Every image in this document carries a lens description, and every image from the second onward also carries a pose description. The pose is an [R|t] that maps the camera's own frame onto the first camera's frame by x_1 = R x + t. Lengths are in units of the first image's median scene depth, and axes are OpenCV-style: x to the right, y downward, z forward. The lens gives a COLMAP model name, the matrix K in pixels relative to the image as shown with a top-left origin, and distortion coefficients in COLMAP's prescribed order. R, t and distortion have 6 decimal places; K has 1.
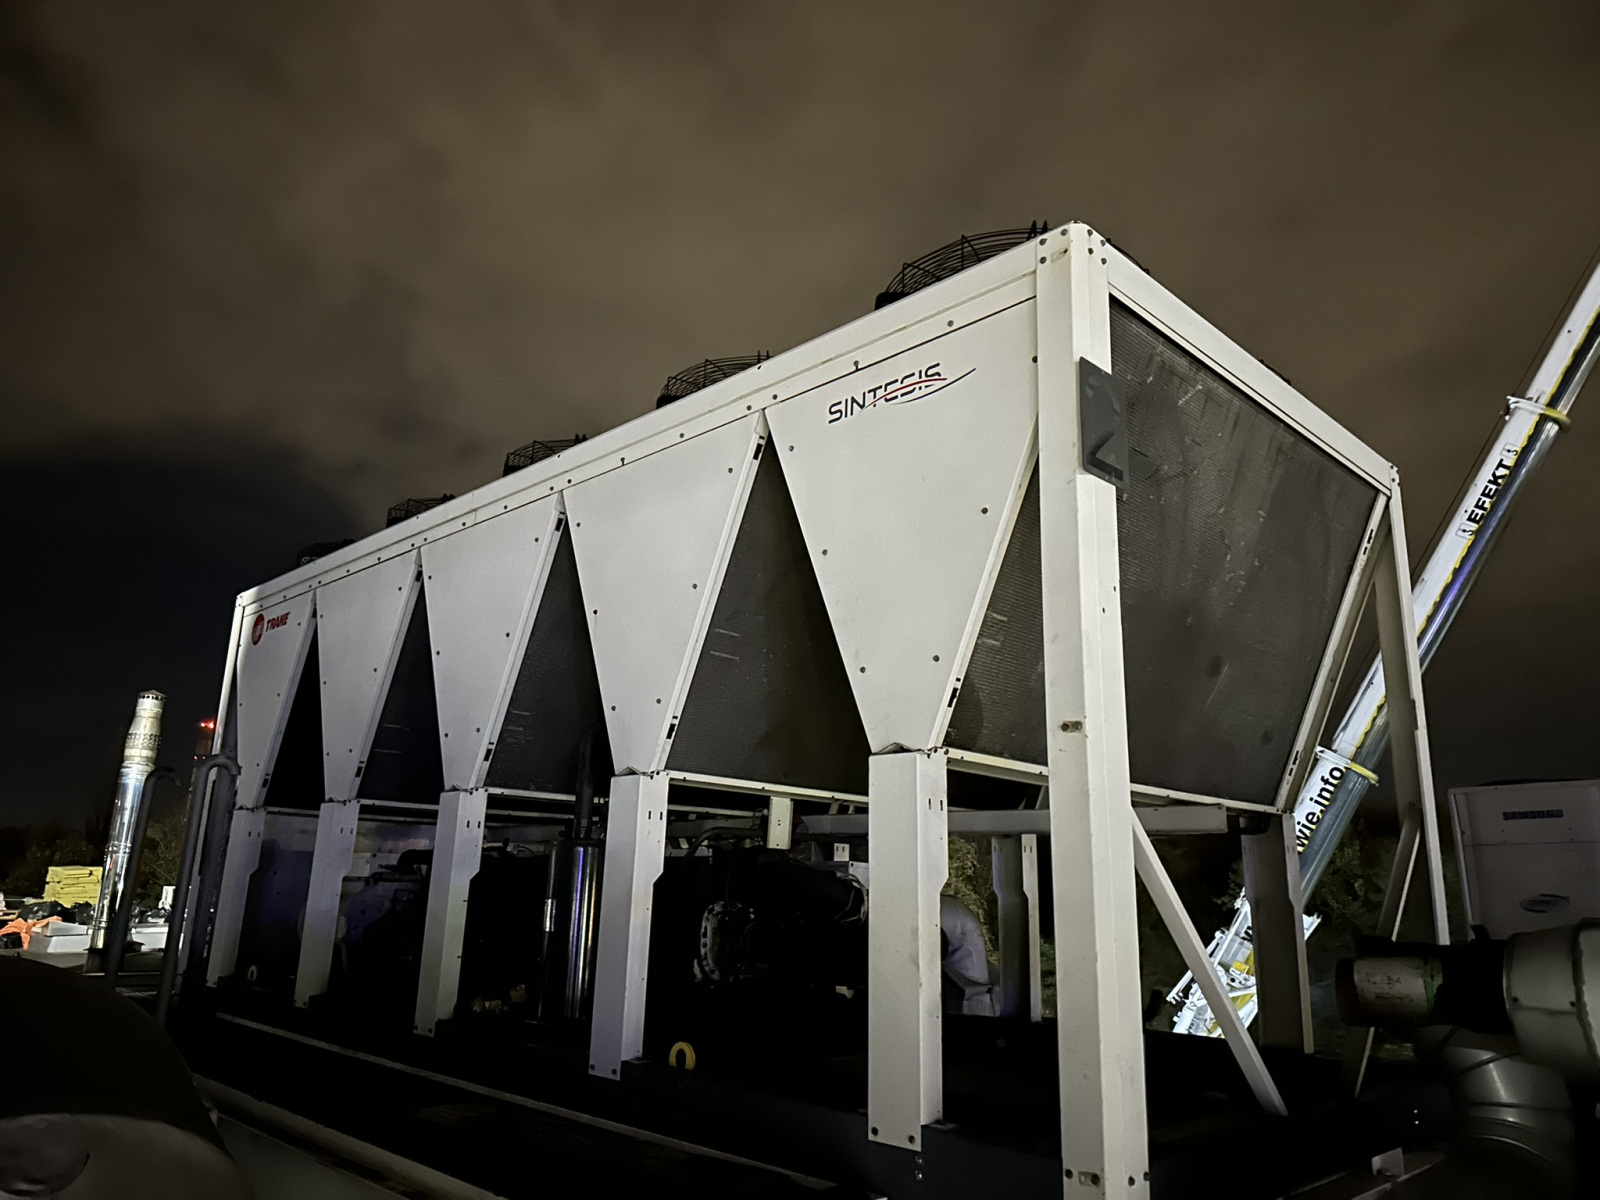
lens RADIAL K [[1110.4, 0, 807.3], [0, 1110.4, 576.9], [0, 0, 1]] dist [0.058387, -0.069663]
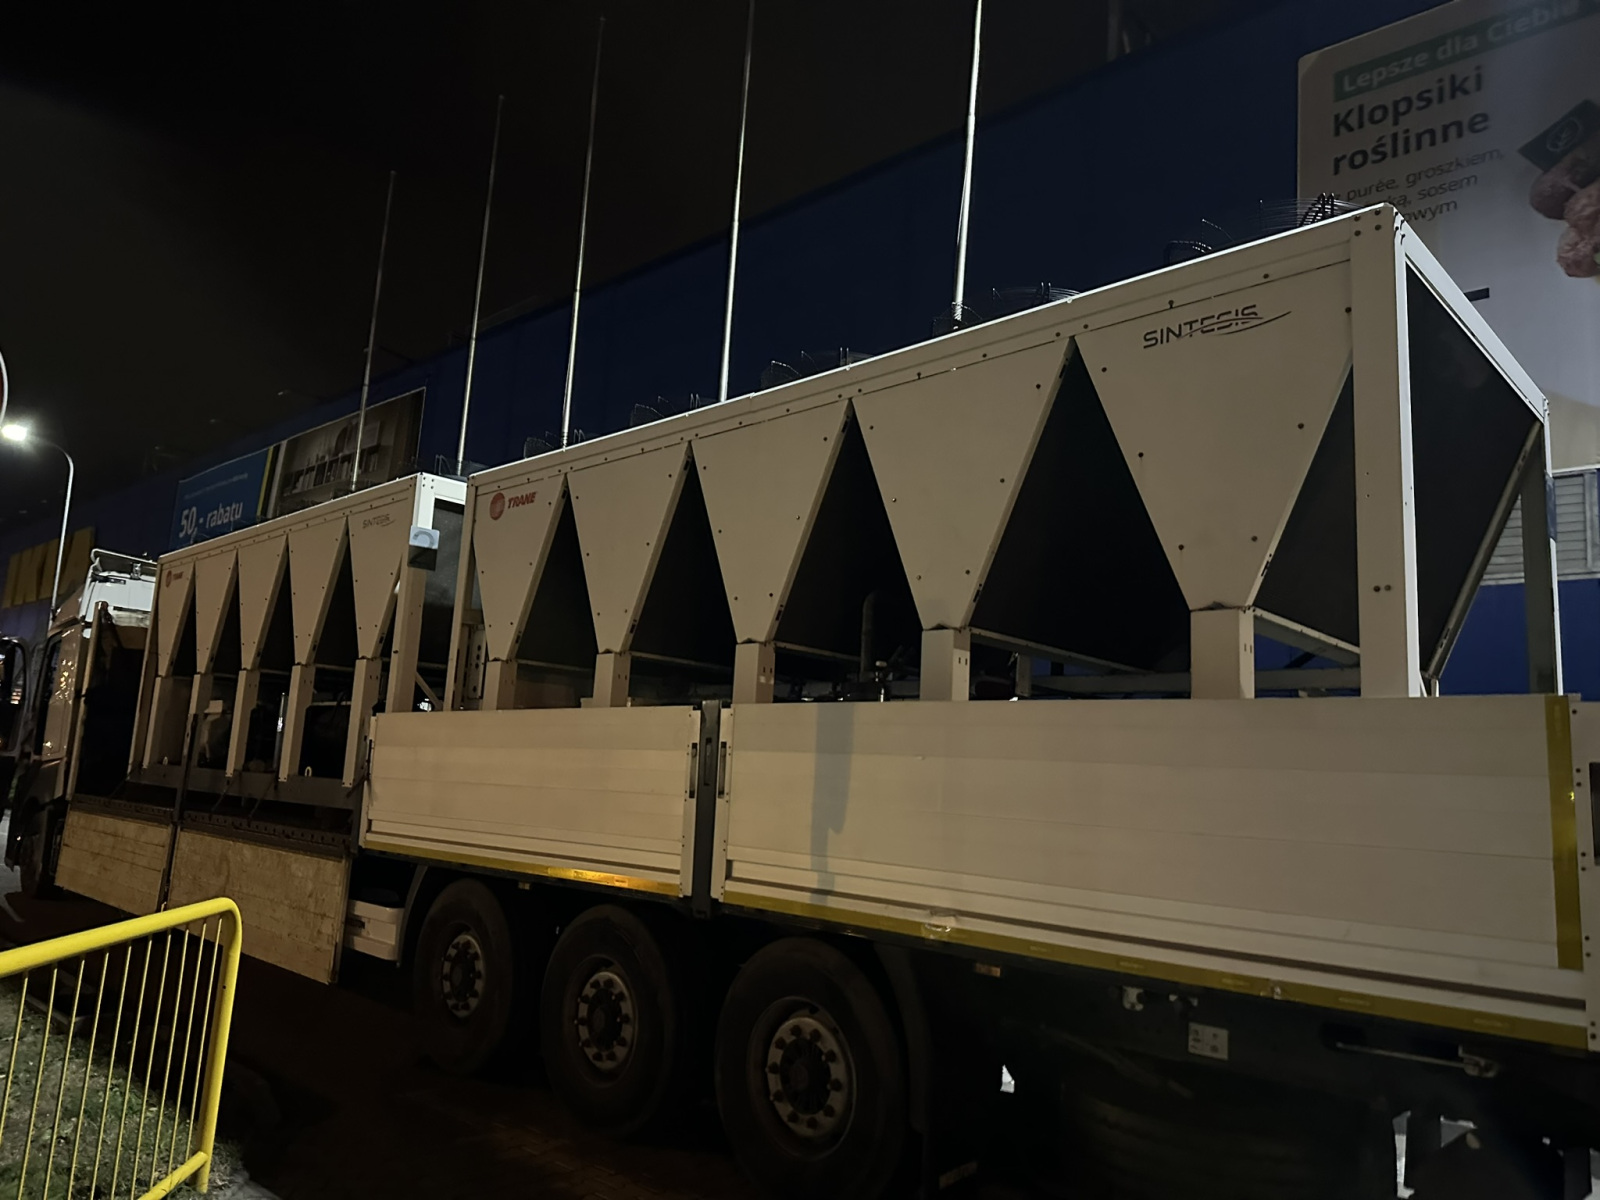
lens RADIAL K [[1110.4, 0, 803.5], [0, 1110.4, 600.2], [0, 0, 1]] dist [0.058387, -0.069663]
pose [[0.999367, 0.031296, 0.016891, -0.351578], [-0.032962, 0.993438, 0.109519, 0.015894], [-0.013353, -0.110006, 0.993841, -0.252235]]
